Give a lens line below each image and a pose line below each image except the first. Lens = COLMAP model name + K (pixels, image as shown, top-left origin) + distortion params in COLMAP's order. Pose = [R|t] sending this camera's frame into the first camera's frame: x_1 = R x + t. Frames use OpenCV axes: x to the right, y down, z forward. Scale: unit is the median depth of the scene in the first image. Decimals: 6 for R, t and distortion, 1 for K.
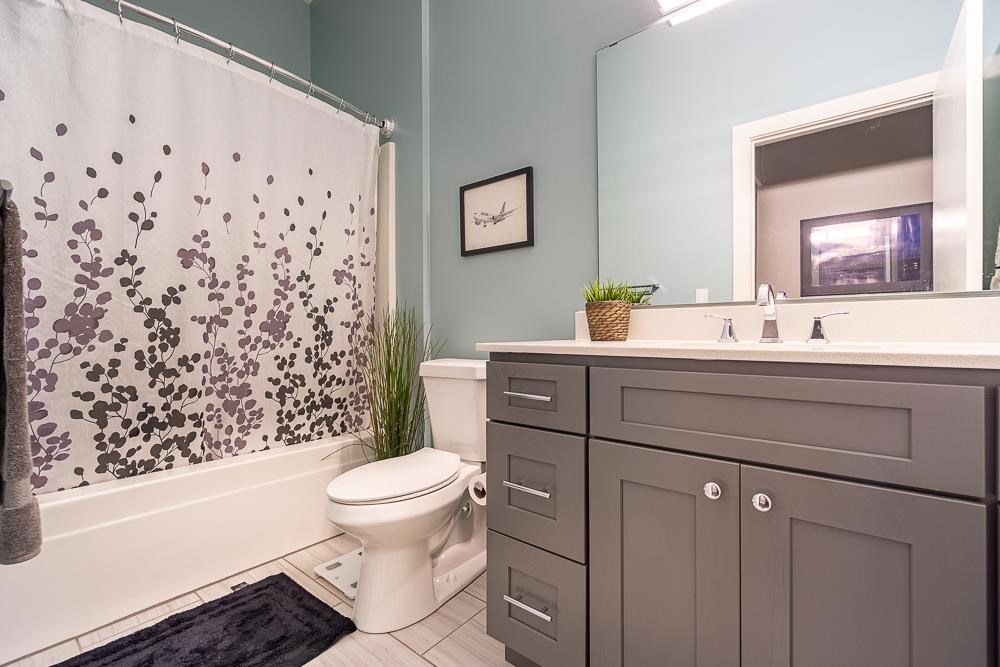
lens RADIAL K [[432.3, 0, 490.3], [0, 432.3, 313.4], [0, 0, 1]] dist [-0.013443, 0.001806]
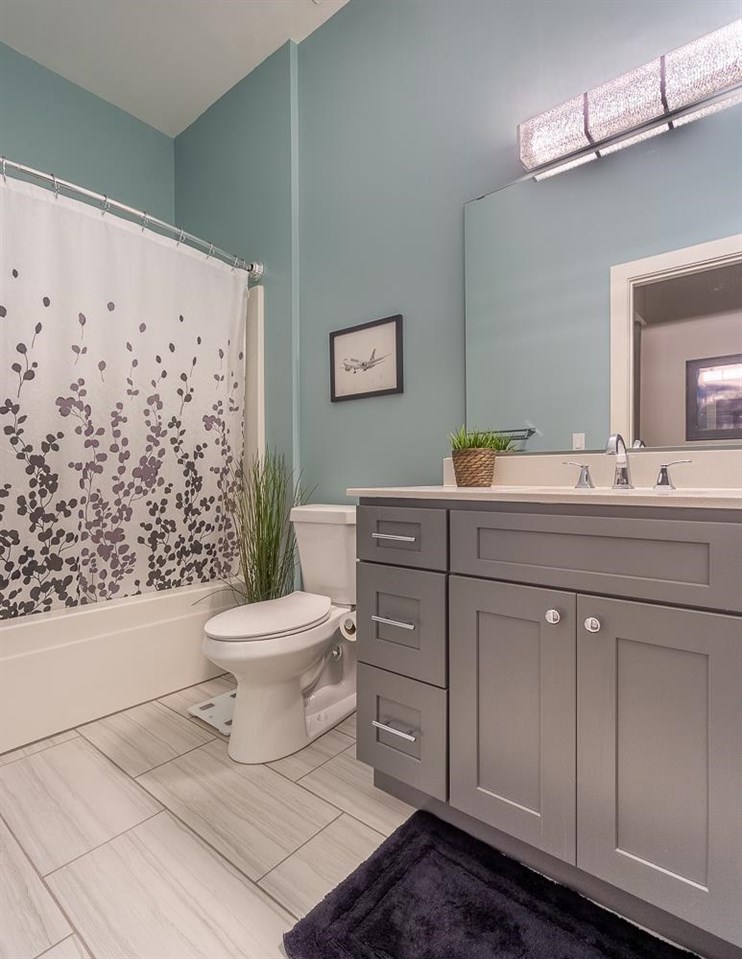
lens RADIAL K [[479.2, 0, 366.3], [0, 479.2, 477.6], [0, 0, 1]] dist [0.002987, 0.000282]
pose [[0.999925, 0.000736, 0.012250, 0.000632], [-0.001275, 0.999030, 0.044005, -0.008265], [-0.012205, -0.044018, 0.998956, -0.137846]]
